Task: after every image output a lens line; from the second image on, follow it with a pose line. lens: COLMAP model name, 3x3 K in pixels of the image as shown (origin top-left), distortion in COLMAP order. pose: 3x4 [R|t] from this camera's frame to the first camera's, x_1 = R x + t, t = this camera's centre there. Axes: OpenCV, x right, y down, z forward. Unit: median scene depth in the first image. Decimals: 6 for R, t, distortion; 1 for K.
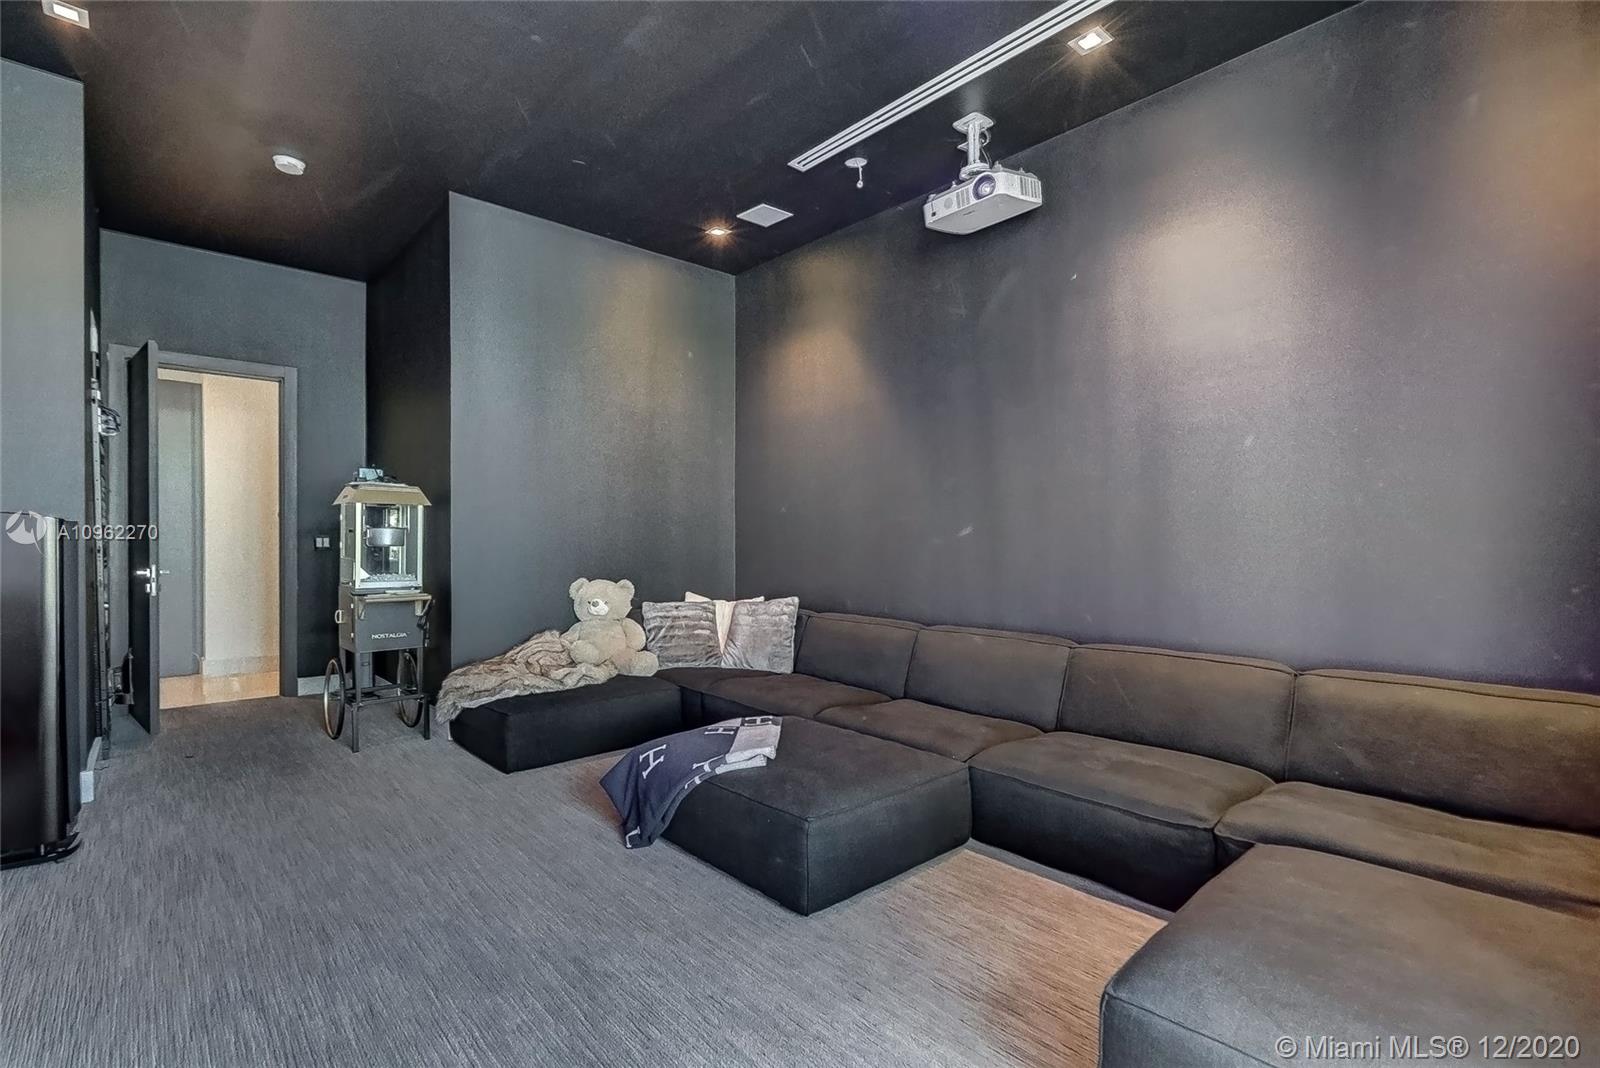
lens RADIAL K [[731.6, 0, 797.3], [0, 731.6, 534.3], [0, 0, 1]] dist [0.000903, 0.002937]
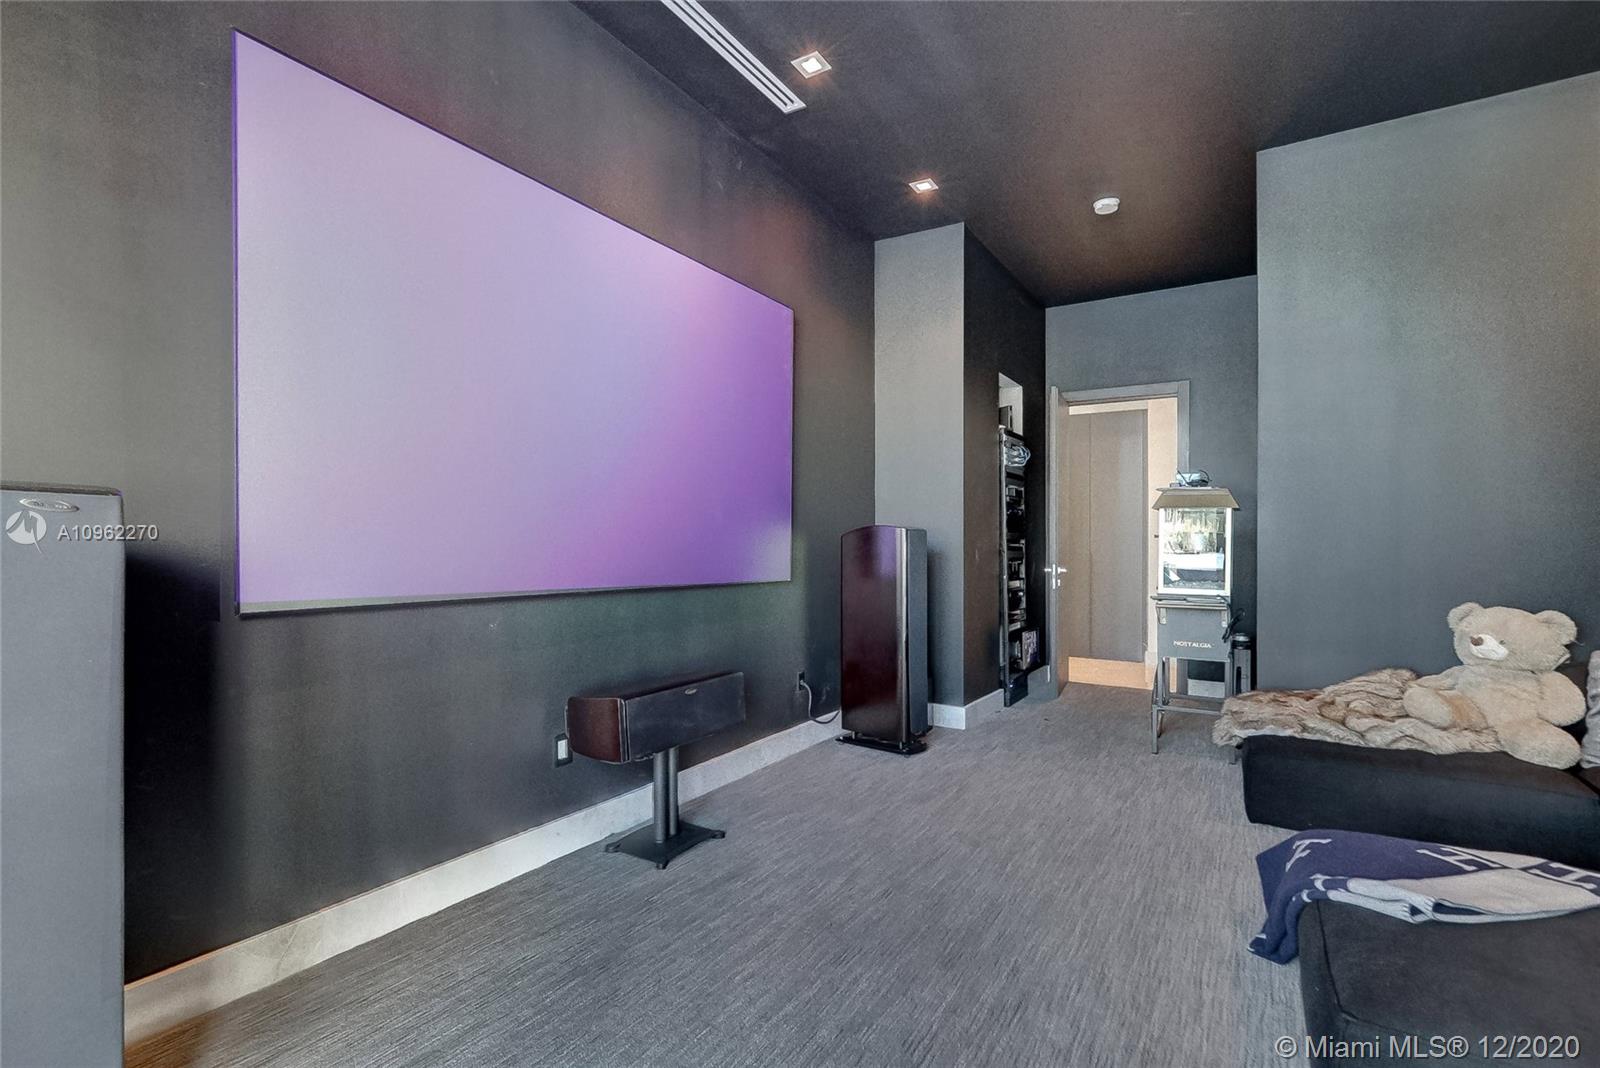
lens RADIAL K [[762.4, 0, 798.2], [0, 762.4, 540.4], [0, 0, 1]] dist [0.003427, -0.000336]
pose [[0.278344, -0.000691, -0.960481, 0.261933], [-0.001656, 0.999998, -0.001199, 0.003054], [0.960480, 0.001924, 0.278343, 0.215312]]
